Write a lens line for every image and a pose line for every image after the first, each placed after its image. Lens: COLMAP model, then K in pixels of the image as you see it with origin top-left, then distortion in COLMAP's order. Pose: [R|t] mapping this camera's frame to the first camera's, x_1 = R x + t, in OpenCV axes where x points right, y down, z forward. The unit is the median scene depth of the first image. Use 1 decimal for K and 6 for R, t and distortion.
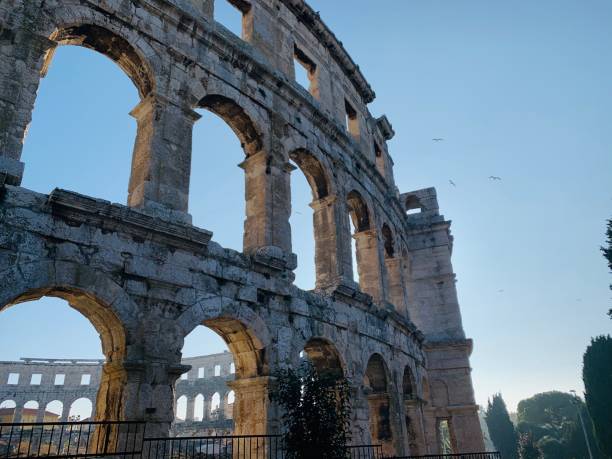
lens RADIAL K [[411.9, 0, 306.0], [0, 411.9, 229.5], [0, 0, 1]] dist [0.034100, -0.001036]
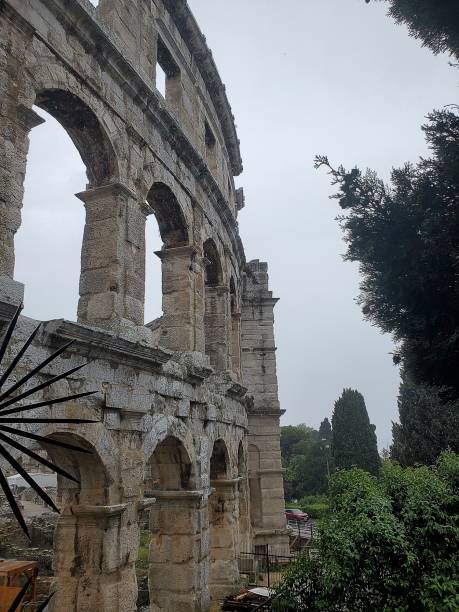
lens RADIAL K [[411.9, 0, 229.5], [0, 411.9, 306.0], [0, 0, 1]] dist [0.034100, -0.001036]
pose [[0.934573, 0.137419, 0.328161, -0.388325], [-0.168876, 0.983204, 0.069223, -0.168513], [-0.313136, -0.120112, 0.942082, 0.062651]]
